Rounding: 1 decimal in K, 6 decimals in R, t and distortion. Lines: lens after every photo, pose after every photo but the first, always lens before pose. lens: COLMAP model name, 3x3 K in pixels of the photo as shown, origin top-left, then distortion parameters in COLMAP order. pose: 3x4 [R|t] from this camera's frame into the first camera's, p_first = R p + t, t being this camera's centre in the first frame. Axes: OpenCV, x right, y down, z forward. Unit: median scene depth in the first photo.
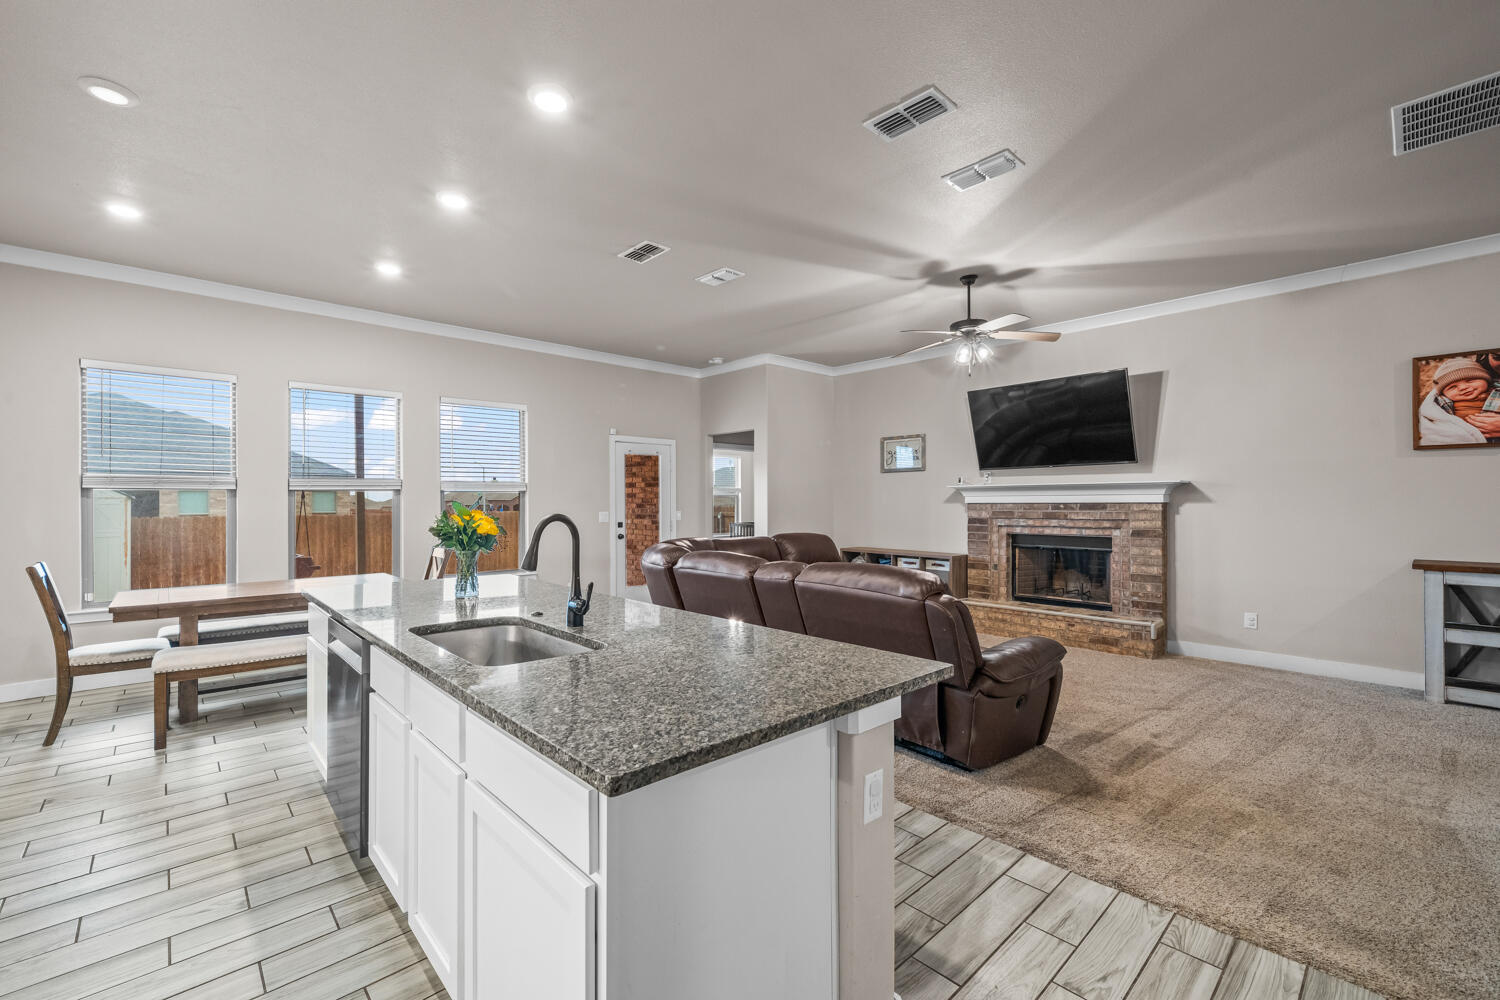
lens RADIAL K [[623.1, 0, 730.2], [0, 623.1, 505.7], [0, 0, 1]] dist [0.000593, 0.000097]
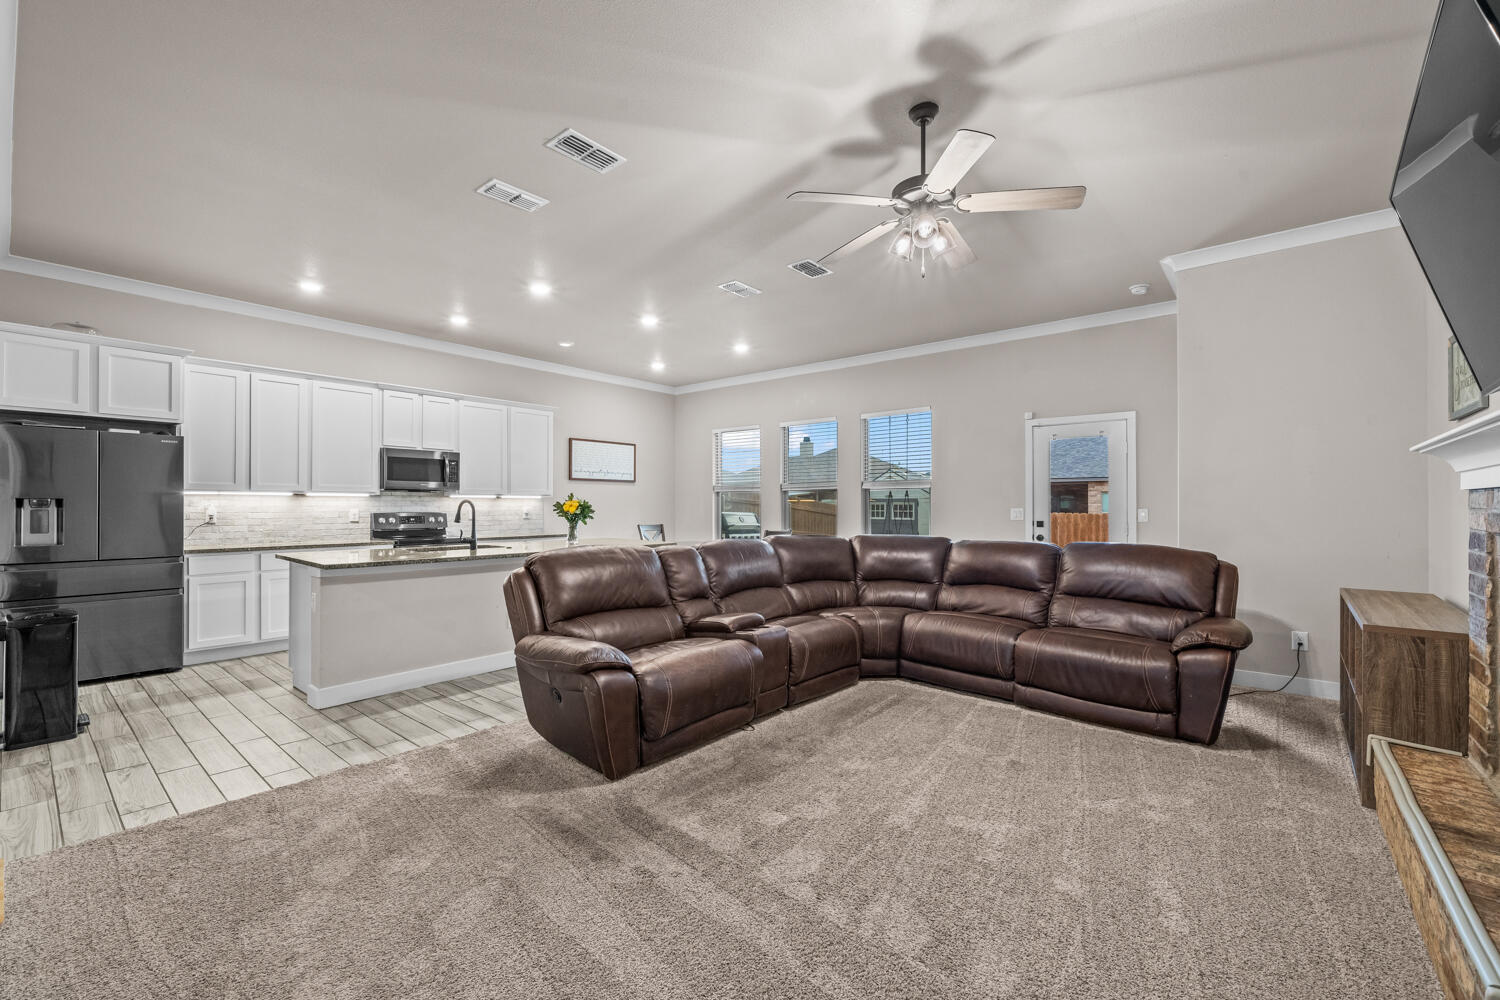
lens RADIAL K [[623.1, 0, 730.2], [0, 623.1, 505.7], [0, 0, 1]] dist [0.000593, 0.000097]
pose [[0.128219, 0.003844, -0.991738, 1.260202], [-0.008922, 0.999956, 0.002722, 0.014550], [0.991706, 0.008499, 0.128248, 0.985379]]
